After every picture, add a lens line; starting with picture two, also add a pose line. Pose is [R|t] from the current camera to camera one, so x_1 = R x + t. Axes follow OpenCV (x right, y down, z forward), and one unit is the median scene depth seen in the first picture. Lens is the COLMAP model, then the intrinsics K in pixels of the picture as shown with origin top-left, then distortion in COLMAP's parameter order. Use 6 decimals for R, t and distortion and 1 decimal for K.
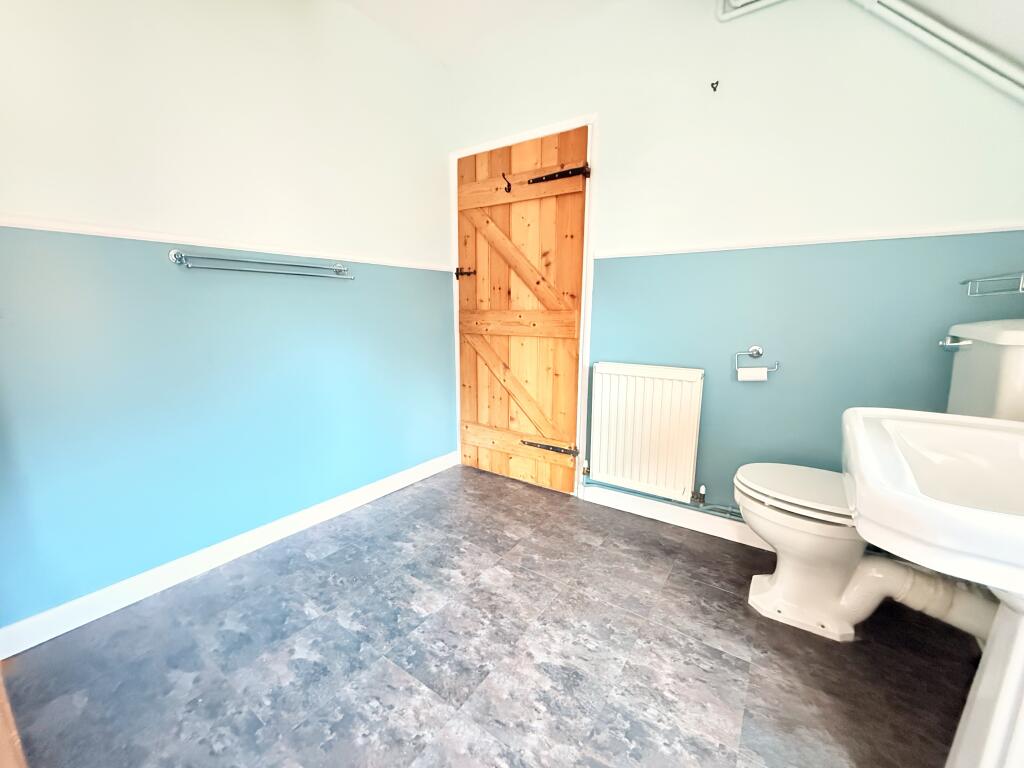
lens RADIAL K [[406.9, 0, 513.5], [0, 406.9, 385.4], [0, 0, 1]] dist [0.000040, 0.000015]
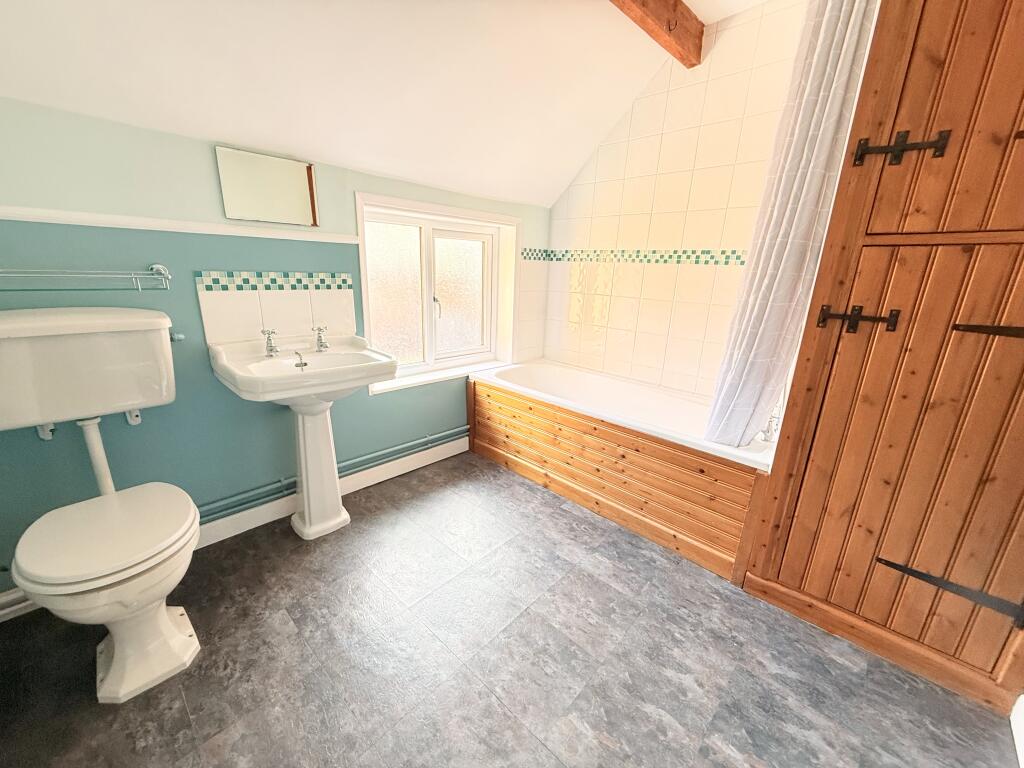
lens RADIAL K [[406.9, 0, 510.9], [0, 406.9, 384.5], [0, 0, 1]] dist [0.000040, 0.000015]
pose [[-0.989083, -0.069723, 0.129818, -0.173179], [-0.004519, 0.894916, 0.446211, -0.421330], [-0.147287, 0.440754, -0.885462, 1.607300]]
